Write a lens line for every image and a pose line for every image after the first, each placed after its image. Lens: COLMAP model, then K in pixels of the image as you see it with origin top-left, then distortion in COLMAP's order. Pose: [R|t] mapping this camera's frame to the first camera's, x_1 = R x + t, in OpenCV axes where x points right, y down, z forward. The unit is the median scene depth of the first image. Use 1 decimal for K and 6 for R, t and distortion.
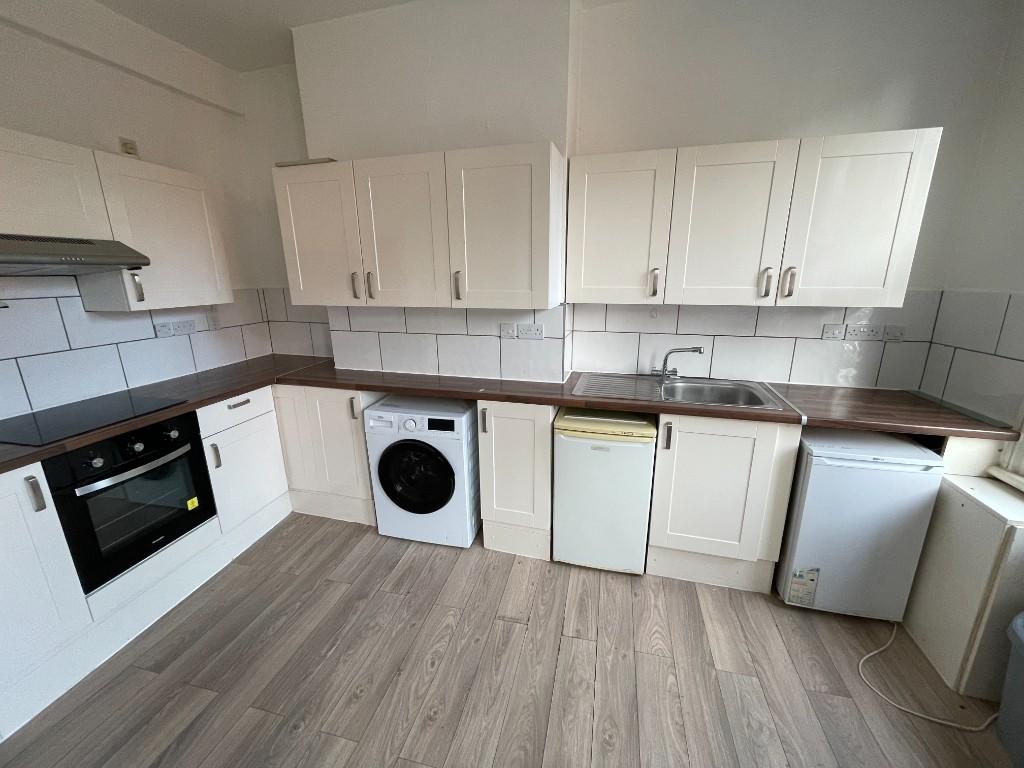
lens RADIAL K [[411.5, 0, 514.2], [0, 411.5, 382.1], [0, 0, 1]] dist [-0.002536, 0.000330]
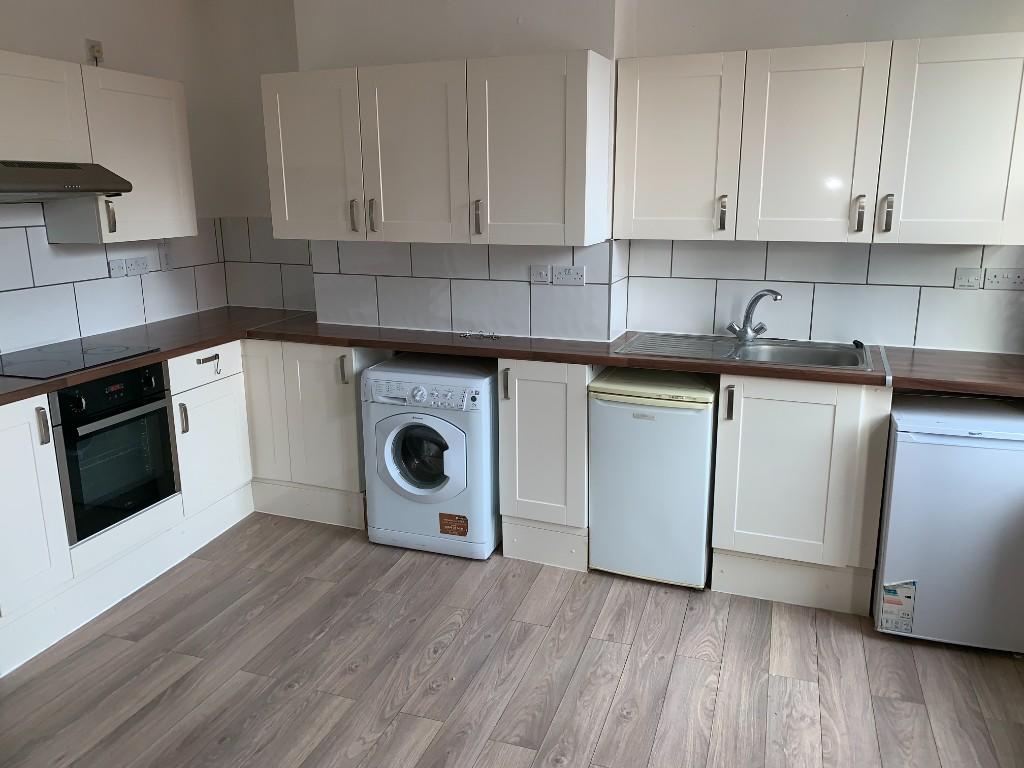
lens RADIAL K [[787.1, 0, 510.1], [0, 787.1, 374.3], [0, 0, 1]] dist [0.029819, -0.034418]
pose [[0.994739, 0.023995, -0.099589, 0.095416], [-0.026673, 0.999315, -0.025647, 0.123768], [0.098906, 0.028168, 0.994698, -0.571104]]
